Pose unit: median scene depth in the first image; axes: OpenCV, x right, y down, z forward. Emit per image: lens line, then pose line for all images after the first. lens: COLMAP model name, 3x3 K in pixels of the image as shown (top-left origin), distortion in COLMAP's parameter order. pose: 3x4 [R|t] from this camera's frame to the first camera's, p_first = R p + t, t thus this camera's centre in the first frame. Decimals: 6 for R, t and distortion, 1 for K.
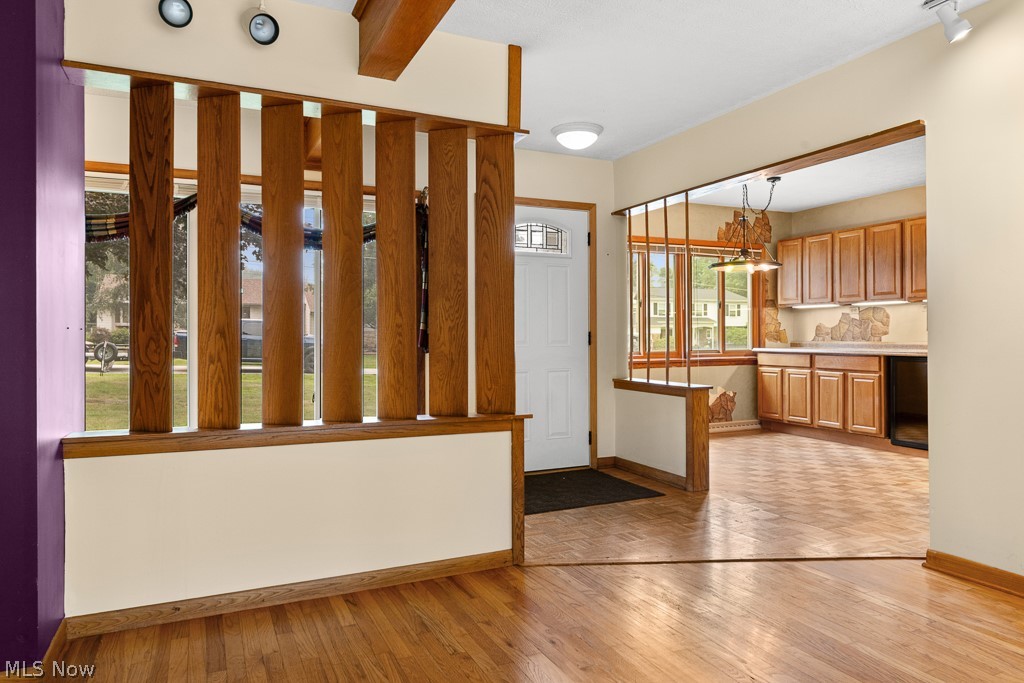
lens RADIAL K [[668.5, 0, 507.7], [0, 668.5, 331.2], [0, 0, 1]] dist [0.004107, -0.002944]
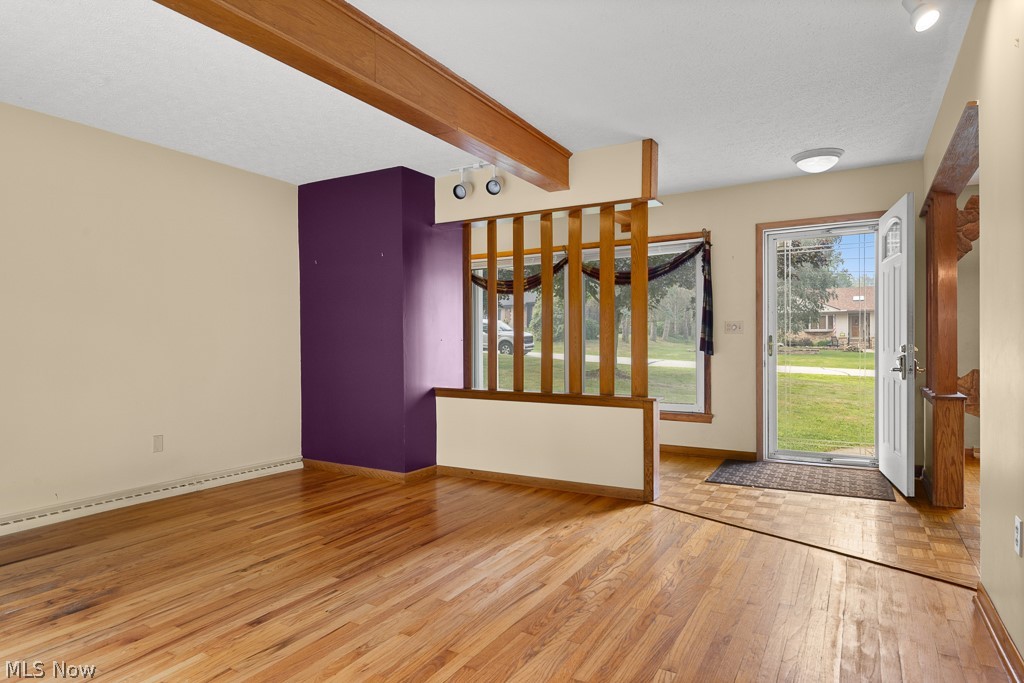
lens RADIAL K [[584.6, 0, 512.5], [0, 584.6, 351.3], [0, 0, 1]] dist [0.002434, -0.001030]
pose [[0.570819, 0.011950, -0.820989, 0.420188], [0.010021, 0.999718, 0.021519, -0.002726], [0.821015, -0.020510, 0.570539, 0.022617]]
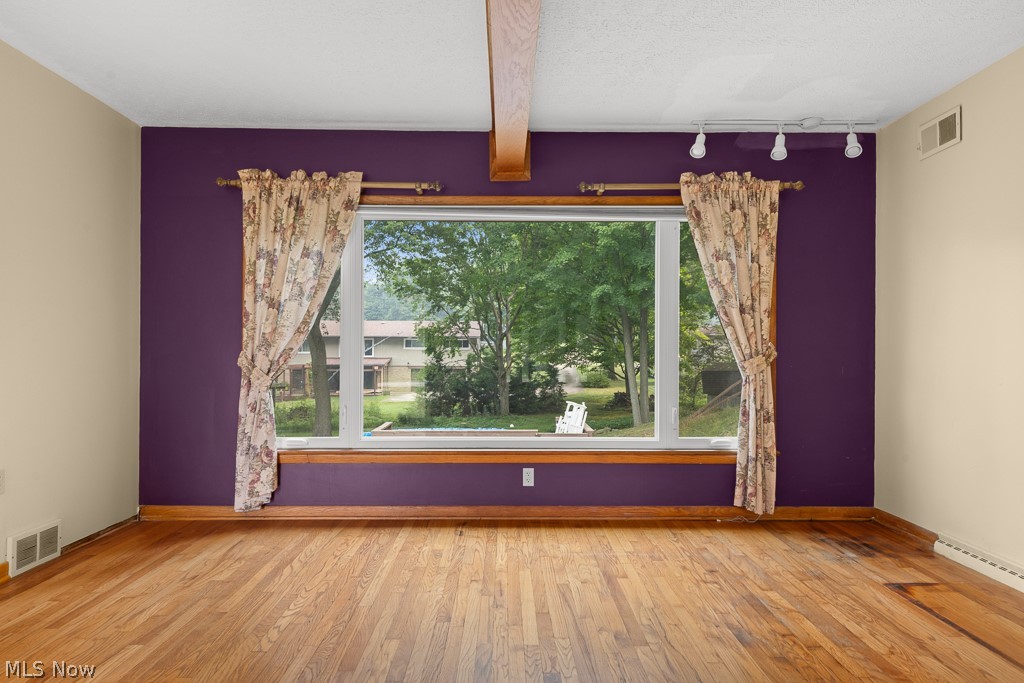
lens RADIAL K [[647.8, 0, 504.8], [0, 647.8, 348.1], [0, 0, 1]] dist [0.002973, -0.000127]
pose [[-0.908475, 0.001850, 0.417934, -0.059824], [-0.004077, 0.999903, -0.013290, 0.003796], [-0.417919, -0.013777, -0.908380, 0.395971]]
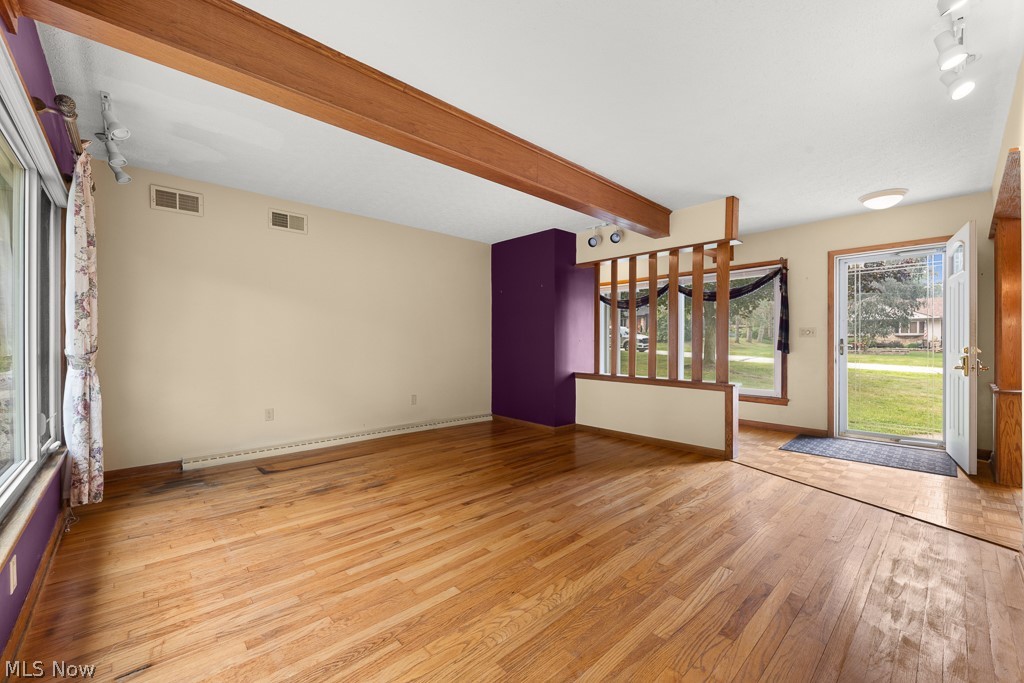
lens RADIAL K [[405.8, 0, 512.8], [0, 405.8, 345.7], [0, 0, 1]] dist [0.002791, -0.000077]
pose [[0.308657, 0.010648, -0.951114, 0.458772], [0.004330, 0.999911, 0.012600, -0.003046], [0.951164, -0.008007, 0.308583, 0.010774]]
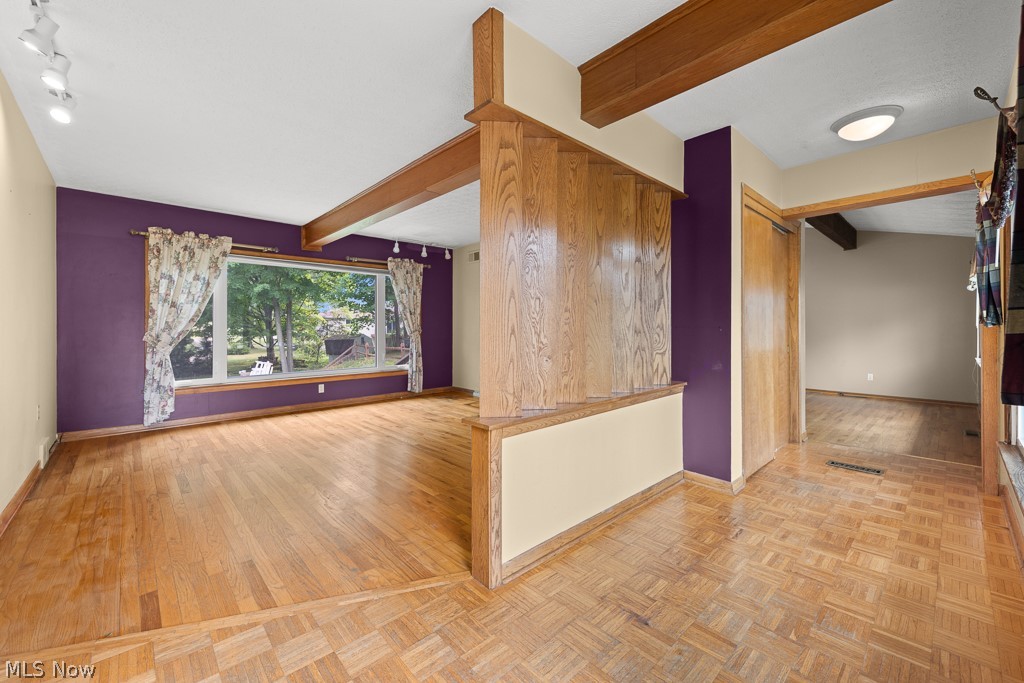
lens RADIAL K [[413.2, 0, 503.8], [0, 413.2, 328.8], [0, 0, 1]] dist [0.026481, -0.011087]
pose [[-0.954108, 0.005318, -0.299415, 0.073637], [0.006653, 0.999972, -0.003440, 0.000521], [0.299389, -0.005274, -0.954117, 0.755482]]
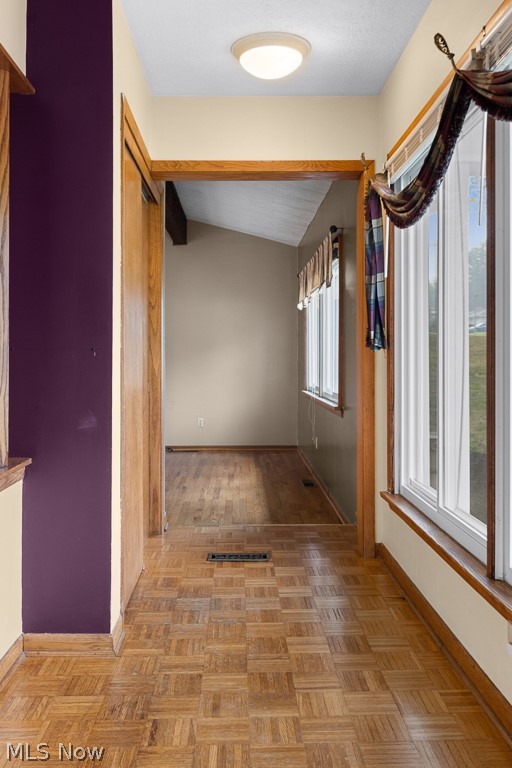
lens RADIAL K [[728.4, 0, 254.7], [0, 728.4, 351.7], [0, 0, 1]] dist [0.003045, -0.007394]
pose [[-0.402860, -0.003836, -0.915253, 0.064449], [0.004931, 0.999968, -0.006362, 0.003534], [0.915248, -0.007076, -0.402828, 0.658771]]
